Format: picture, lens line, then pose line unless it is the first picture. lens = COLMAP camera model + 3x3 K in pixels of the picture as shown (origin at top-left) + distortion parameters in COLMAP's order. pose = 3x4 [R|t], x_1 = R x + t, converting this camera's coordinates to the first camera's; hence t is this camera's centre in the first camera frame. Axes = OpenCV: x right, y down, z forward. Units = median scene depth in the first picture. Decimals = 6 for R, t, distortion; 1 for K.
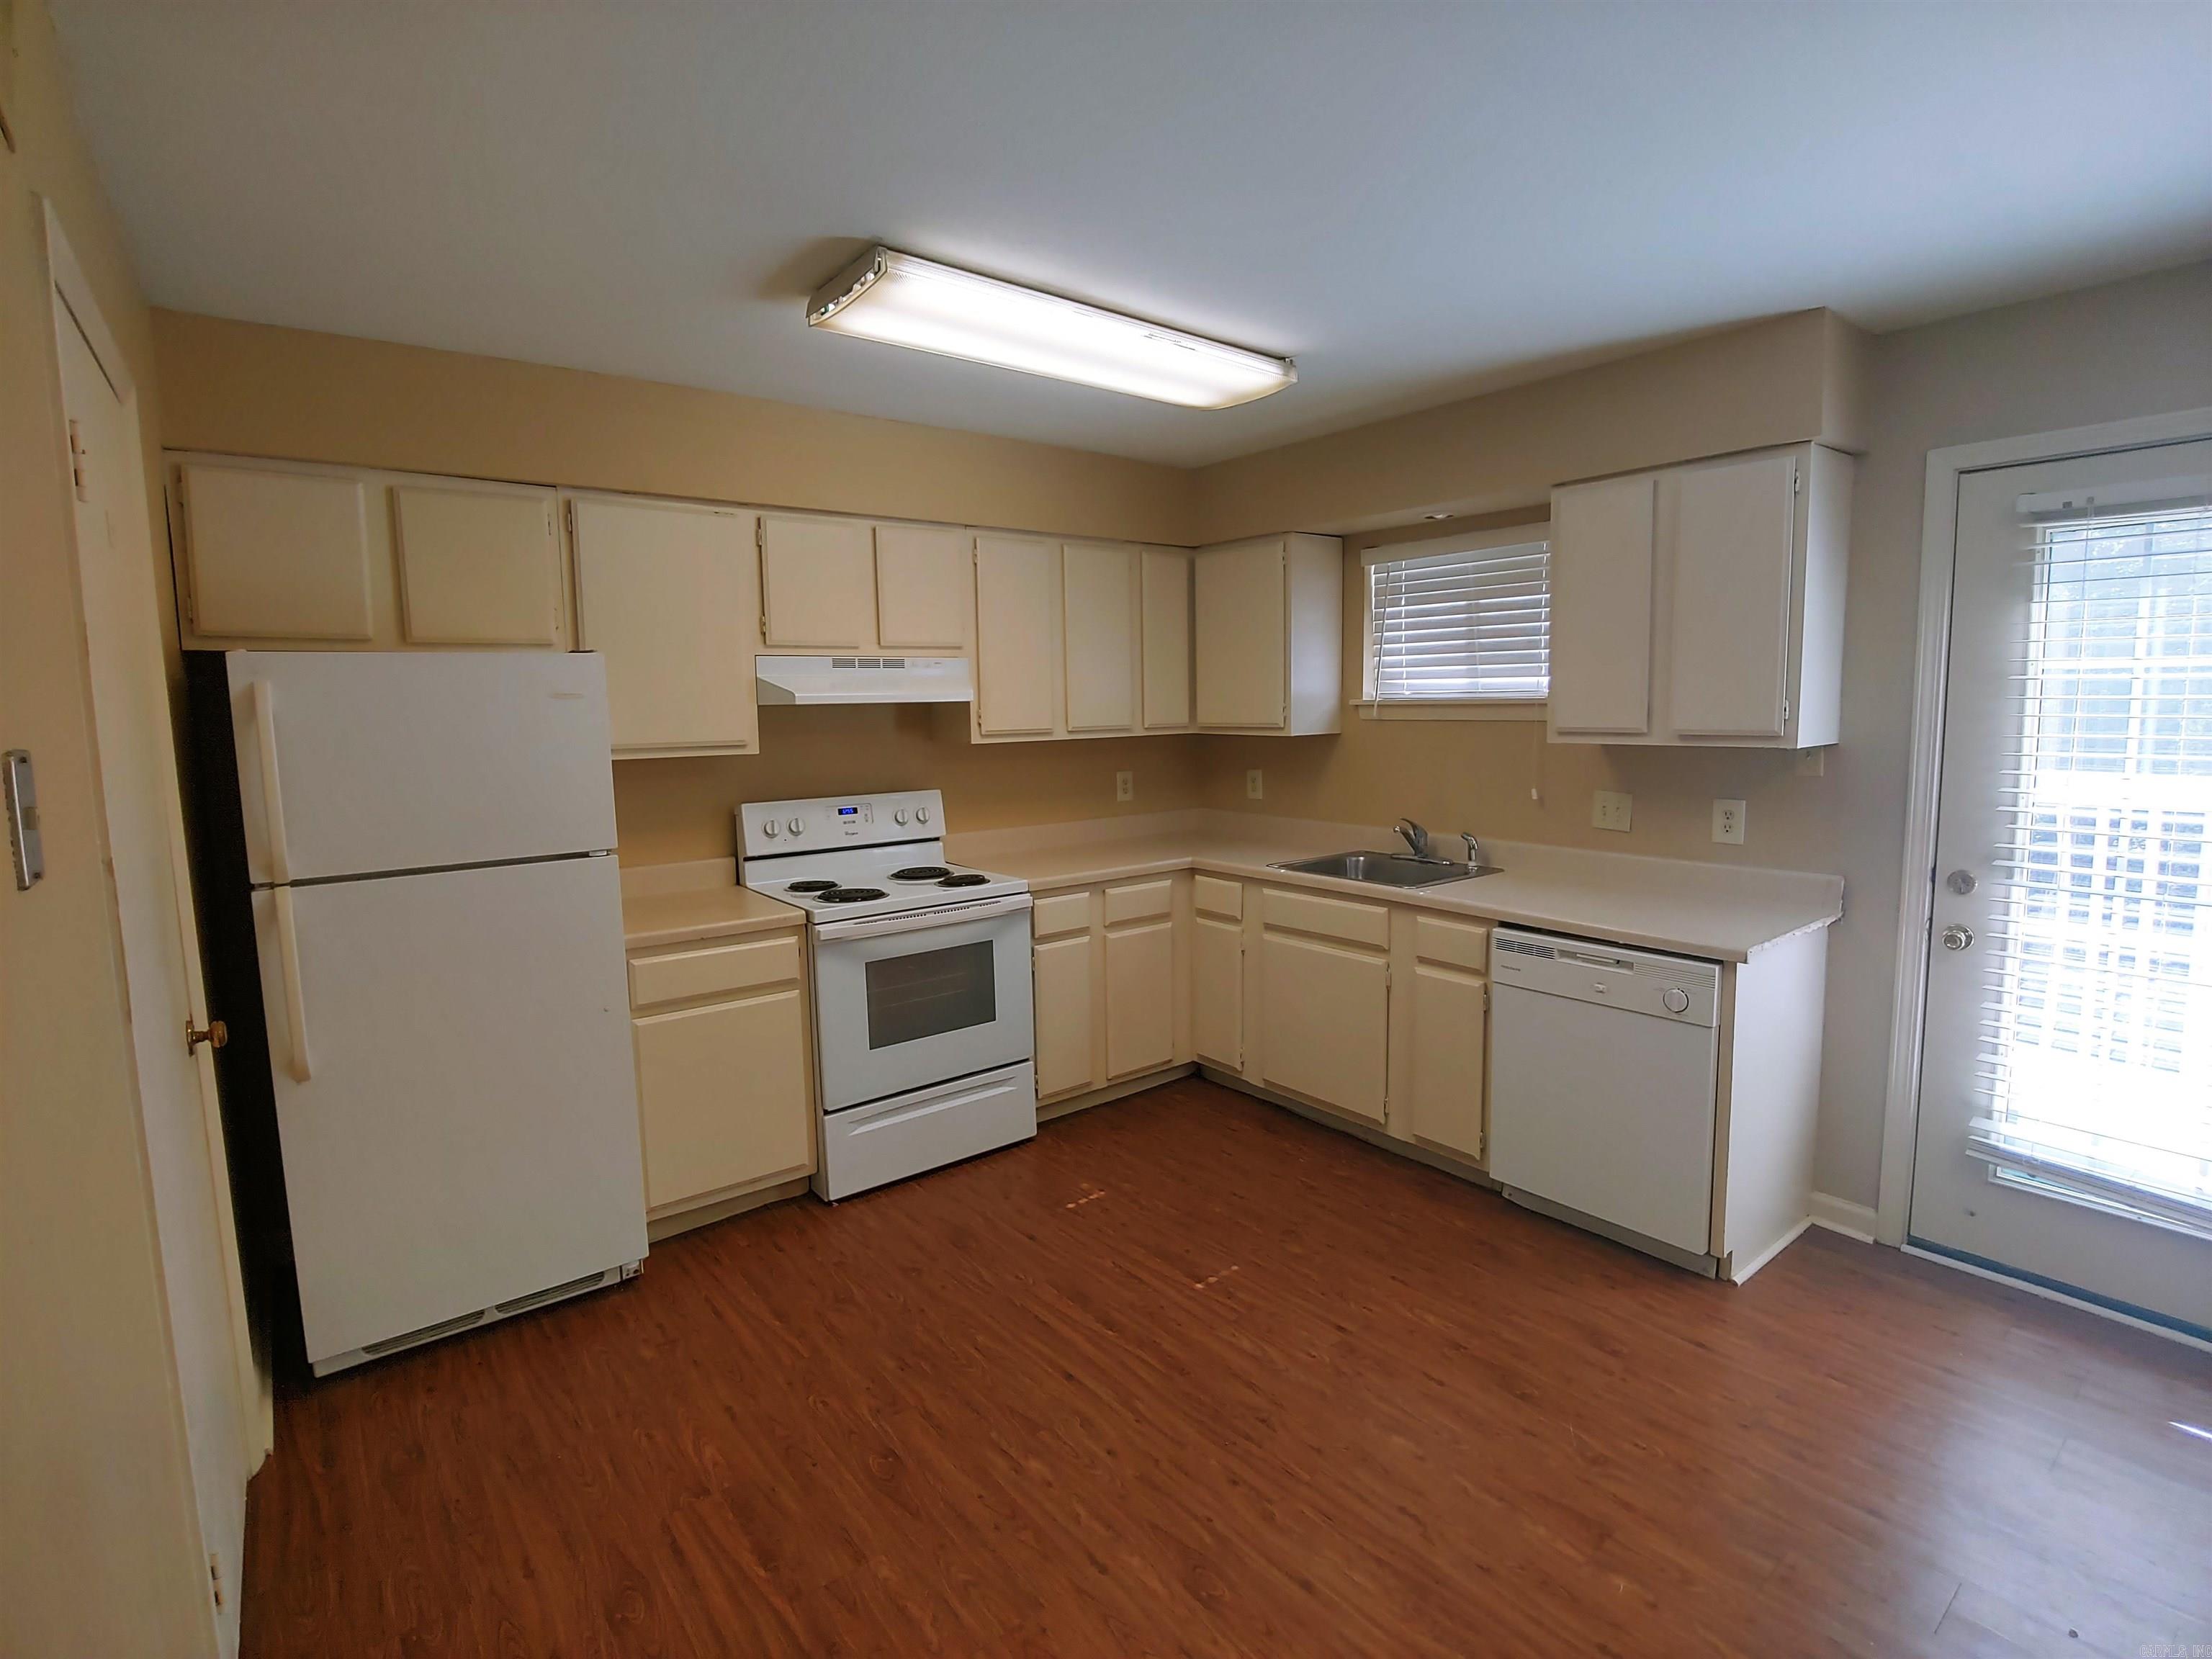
lens RADIAL K [[1060.3, 0, 1112.7], [0, 1060.3, 817.2], [0, 0, 1]] dist [-0.013837, -0.001536]
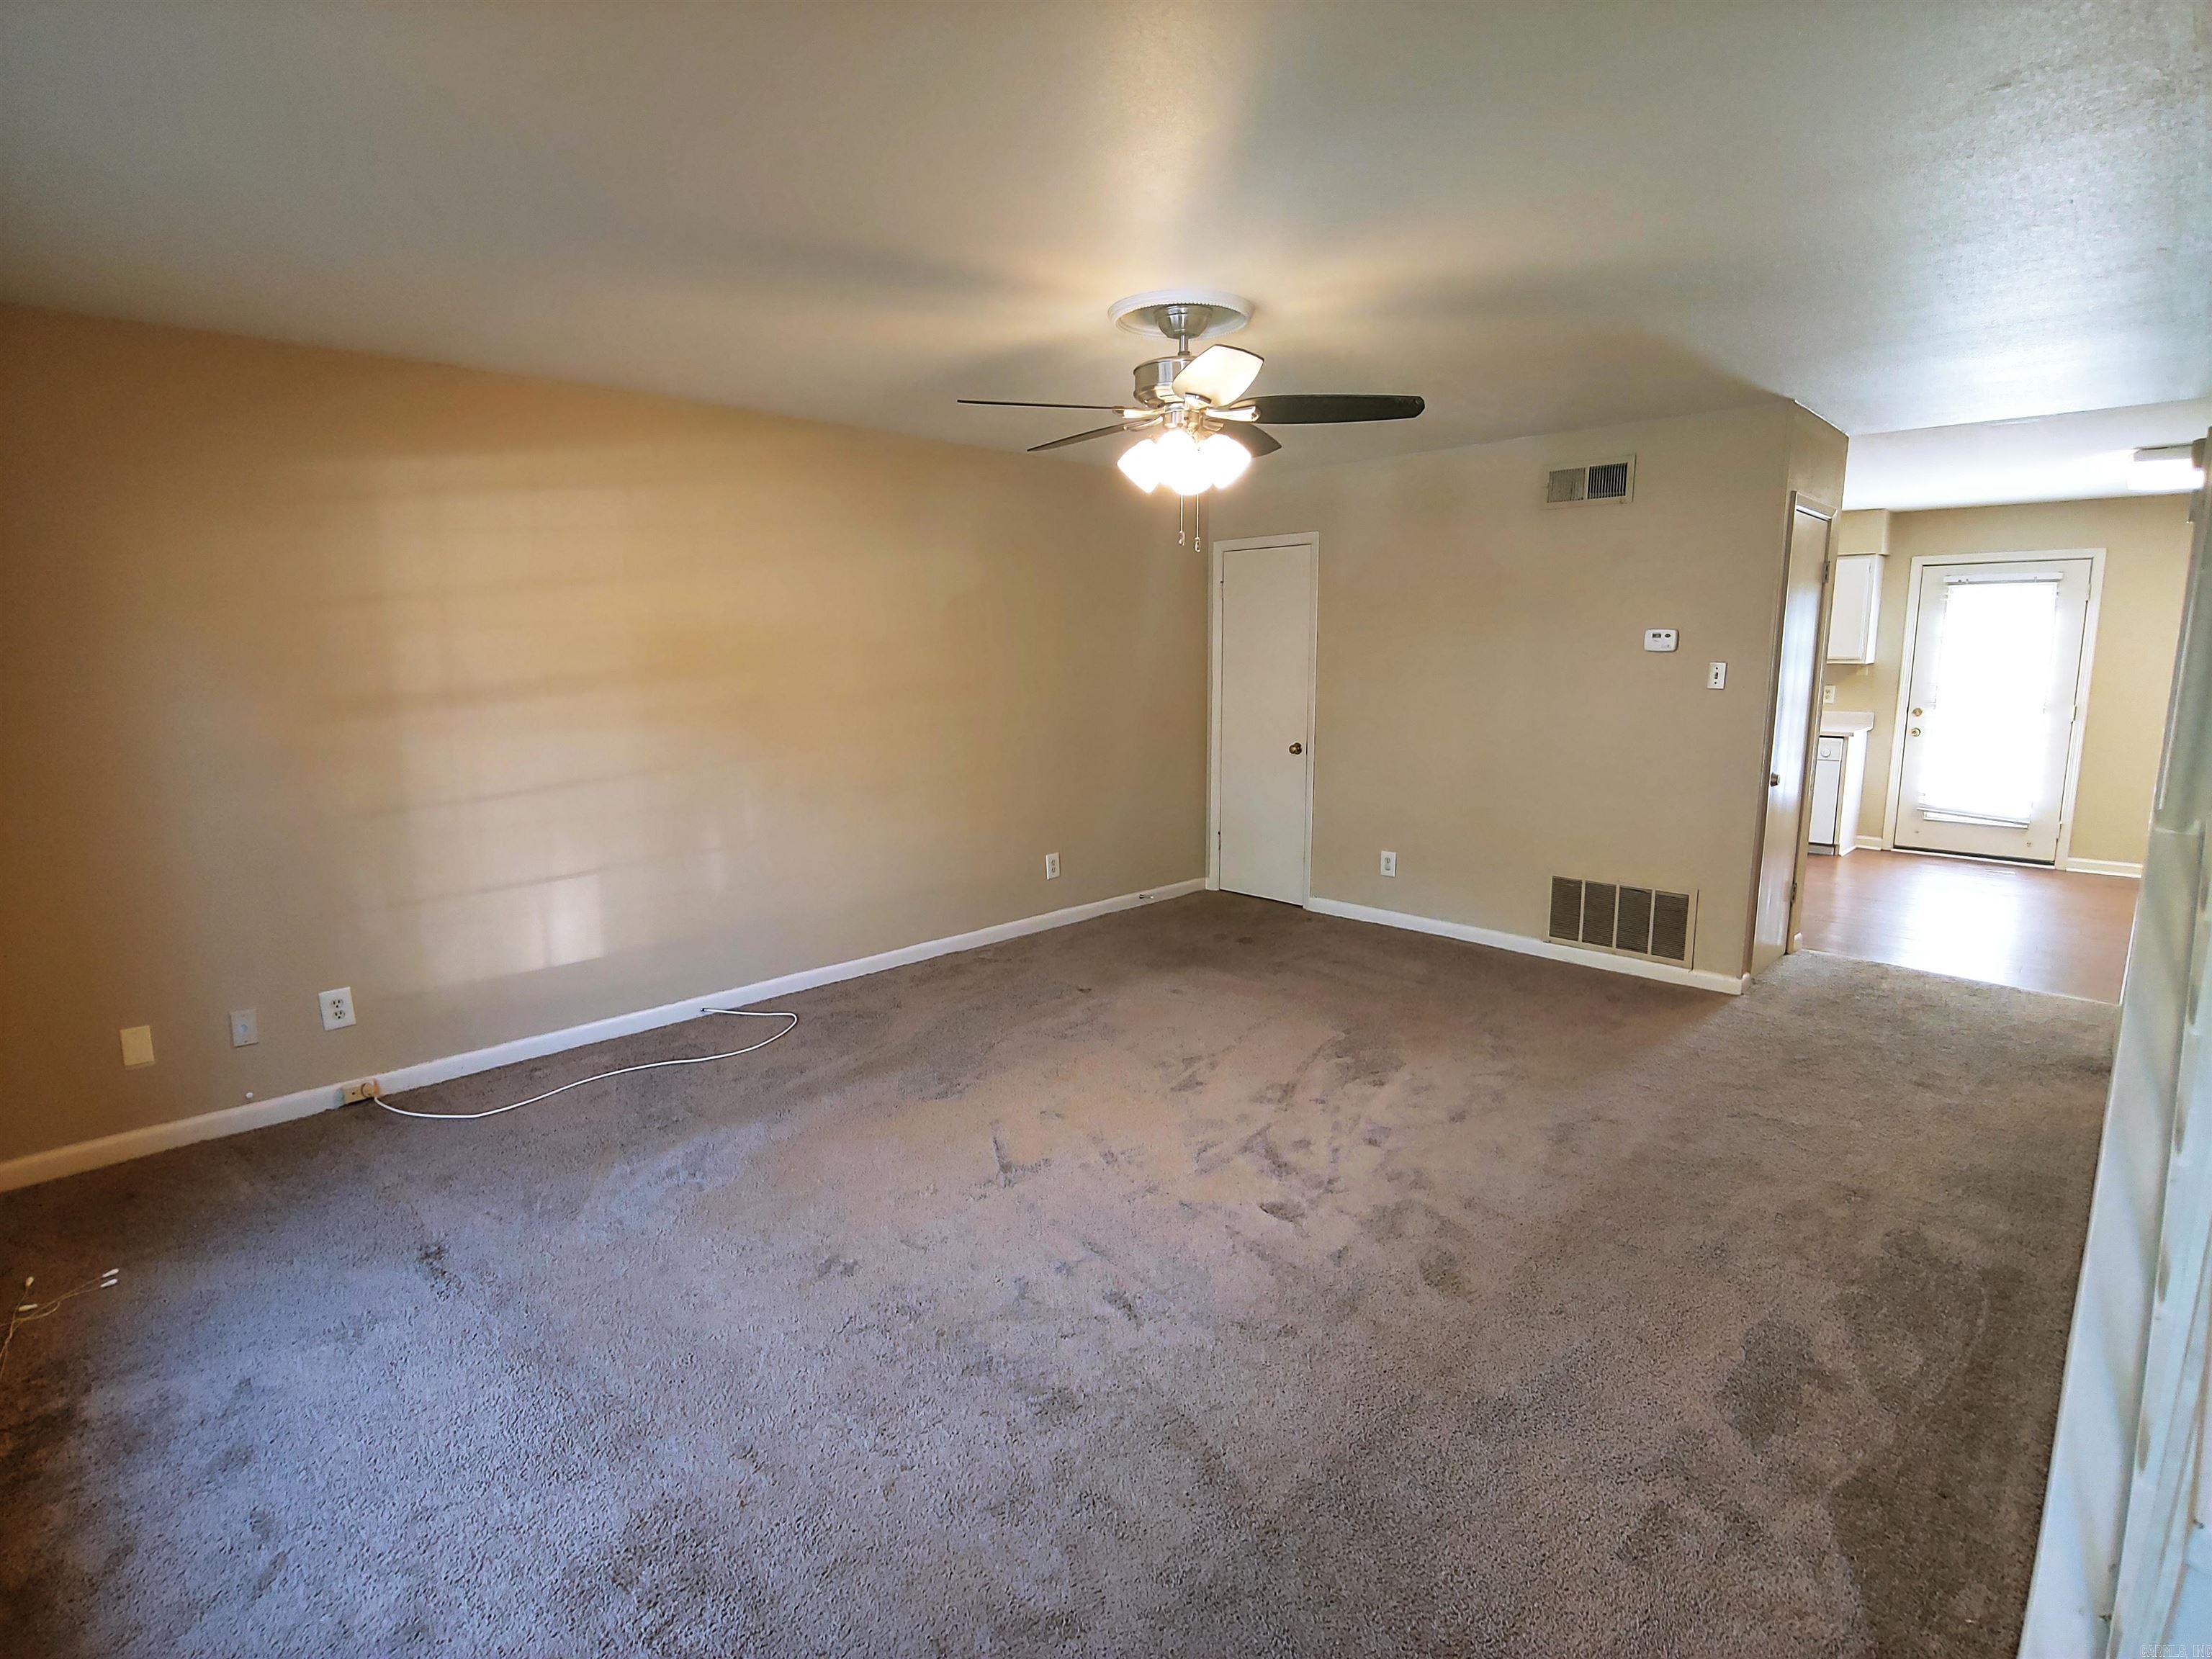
lens RADIAL K [[1060.3, 0, 1112.4], [0, 1060.3, 823.2], [0, 0, 1]] dist [-0.013837, -0.001536]
pose [[0.993388, -0.004605, 0.114716, -0.991745], [-0.000570, 0.998985, 0.045044, 0.139818], [-0.114807, -0.044812, 0.992377, -0.932008]]
